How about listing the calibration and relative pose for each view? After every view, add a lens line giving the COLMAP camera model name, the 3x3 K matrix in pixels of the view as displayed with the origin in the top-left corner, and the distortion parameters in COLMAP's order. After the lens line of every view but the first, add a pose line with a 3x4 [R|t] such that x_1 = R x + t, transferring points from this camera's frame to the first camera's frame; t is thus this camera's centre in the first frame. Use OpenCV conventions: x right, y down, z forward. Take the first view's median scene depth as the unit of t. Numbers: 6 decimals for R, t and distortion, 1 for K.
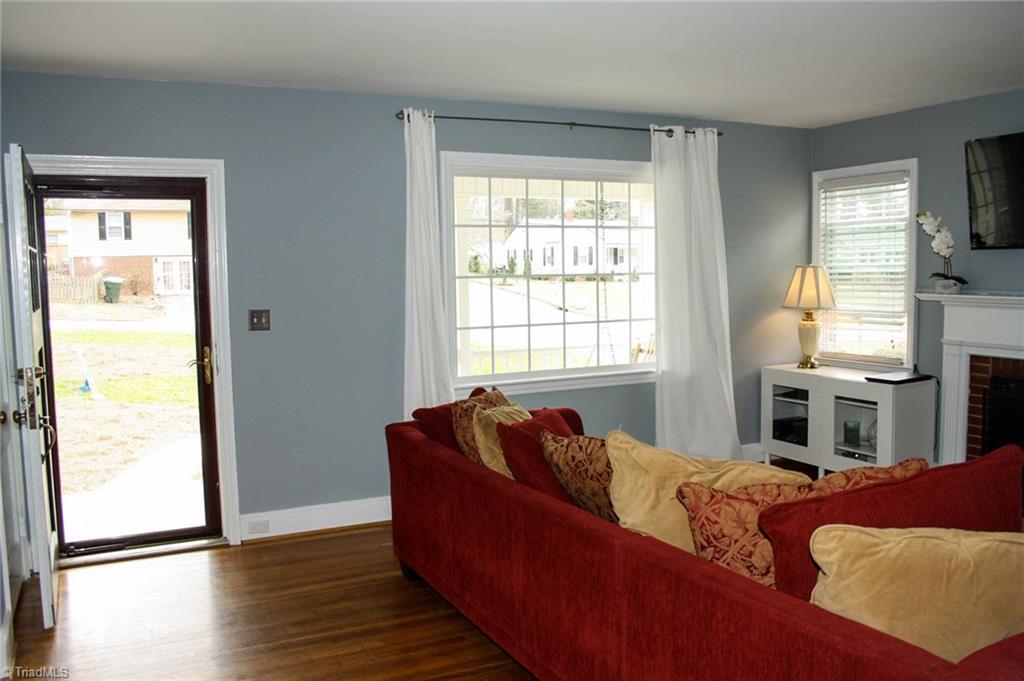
lens RADIAL K [[861.7, 0, 512.0], [0, 861.7, 338.3], [0, 0, 1]] dist [-0.154738, 0.134656]
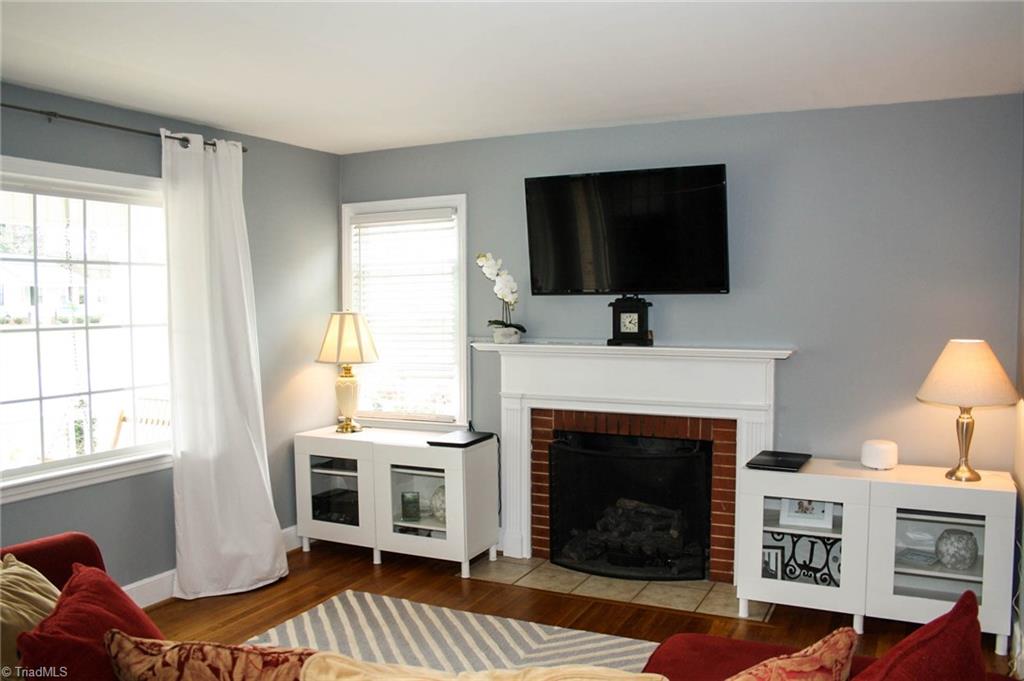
lens RADIAL K [[861.7, 0, 518.4], [0, 861.7, 344.3], [0, 0, 1]] dist [-0.154738, 0.134656]
pose [[0.794234, -0.022366, 0.607200, -0.039916], [0.046273, 0.998647, -0.023741, -0.027205], [-0.605848, 0.046953, 0.794194, 0.225074]]
